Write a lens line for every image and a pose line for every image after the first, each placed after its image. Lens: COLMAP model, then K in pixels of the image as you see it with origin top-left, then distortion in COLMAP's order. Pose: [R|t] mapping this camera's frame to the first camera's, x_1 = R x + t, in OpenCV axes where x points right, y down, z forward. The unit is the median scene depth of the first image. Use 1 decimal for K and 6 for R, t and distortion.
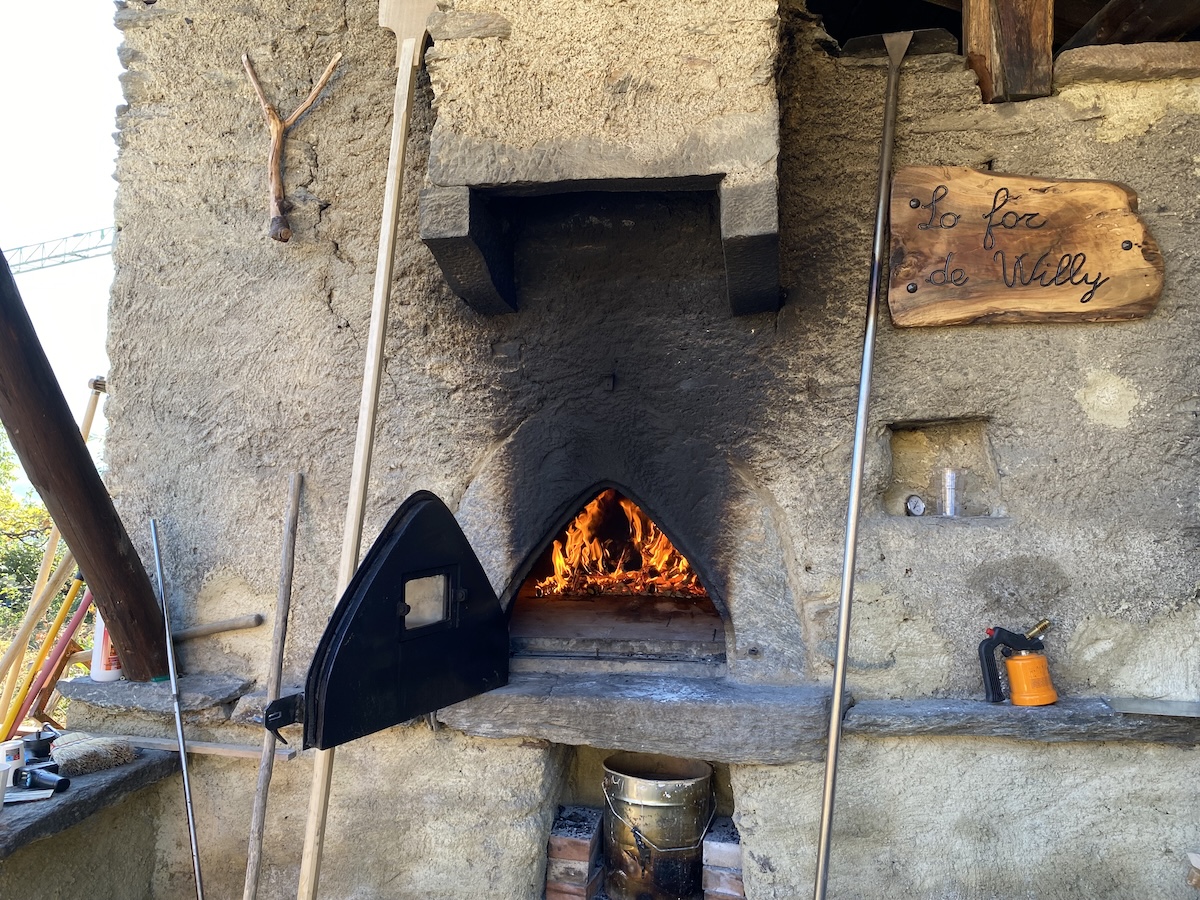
lens RADIAL K [[866.4, 0, 600.8], [0, 866.4, 433.3], [0, 0, 1]] dist [0.054147, -0.084391]
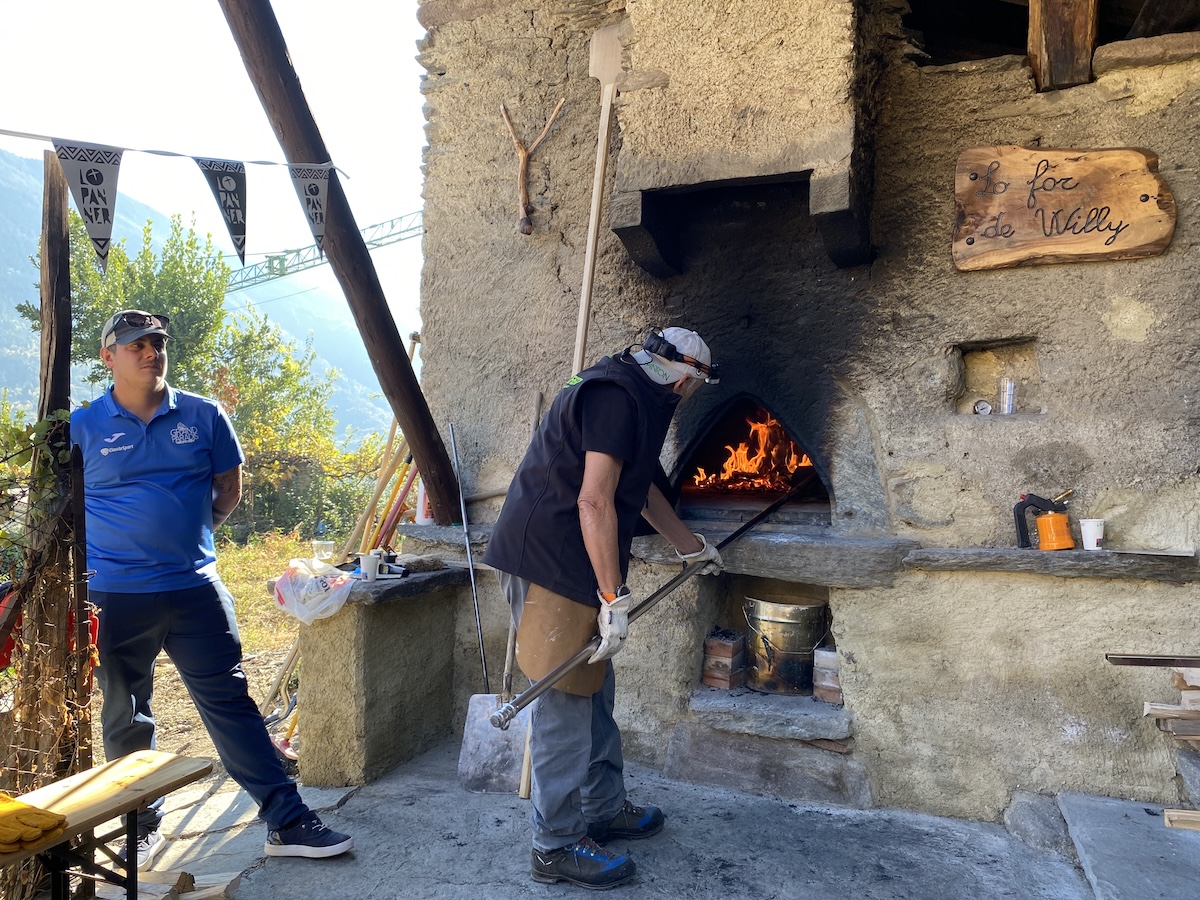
lens RADIAL K [[866.4, 0, 600.8], [0, 866.4, 433.3], [0, 0, 1]] dist [0.054147, -0.084391]
pose [[0.959721, 0.002285, -0.280945, 0.186717], [0.008765, 0.999237, 0.038067, 0.068255], [0.280817, -0.038996, 0.958969, -0.431223]]
